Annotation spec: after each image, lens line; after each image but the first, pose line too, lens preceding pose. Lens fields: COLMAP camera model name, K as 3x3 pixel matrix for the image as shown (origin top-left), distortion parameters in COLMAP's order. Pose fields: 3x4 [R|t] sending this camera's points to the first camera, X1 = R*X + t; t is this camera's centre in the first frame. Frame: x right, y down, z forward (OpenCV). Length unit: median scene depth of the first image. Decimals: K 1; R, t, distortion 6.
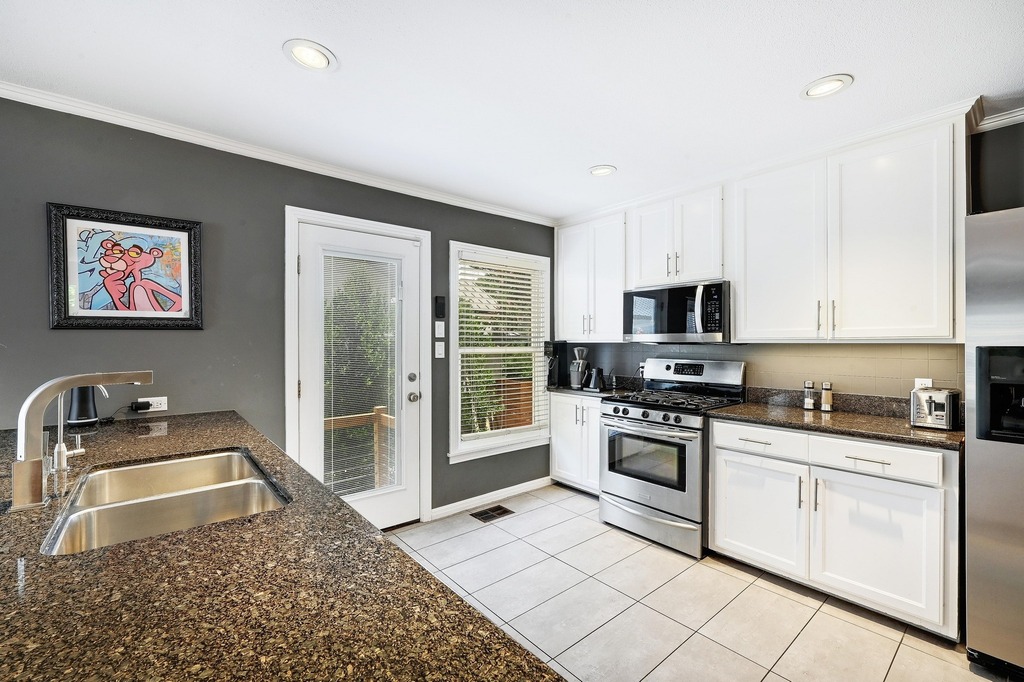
lens RADIAL K [[429.5, 0, 511.2], [0, 429.5, 347.0], [0, 0, 1]] dist [-0.002476, 0.000360]
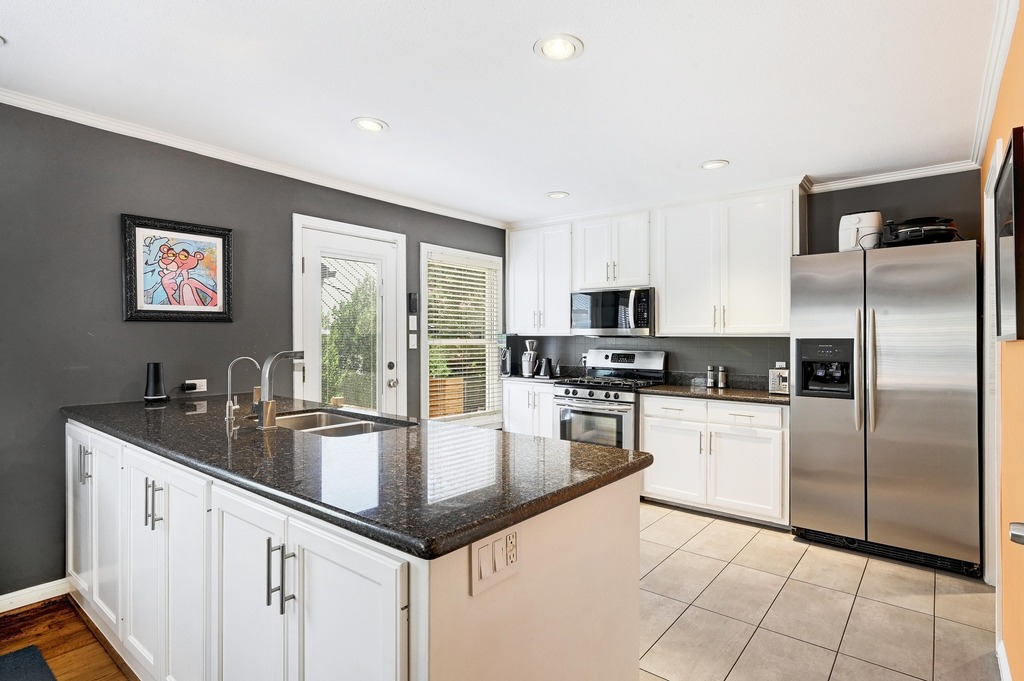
lens RADIAL K [[528.5, 0, 511.5], [0, 528.5, 336.6], [0, 0, 1]] dist [0.003732, 0.000383]
pose [[0.979674, 0.005230, 0.200529, -0.229818], [-0.003000, 0.999930, -0.011423, 0.011248], [-0.200575, 0.010589, 0.979621, -0.469949]]
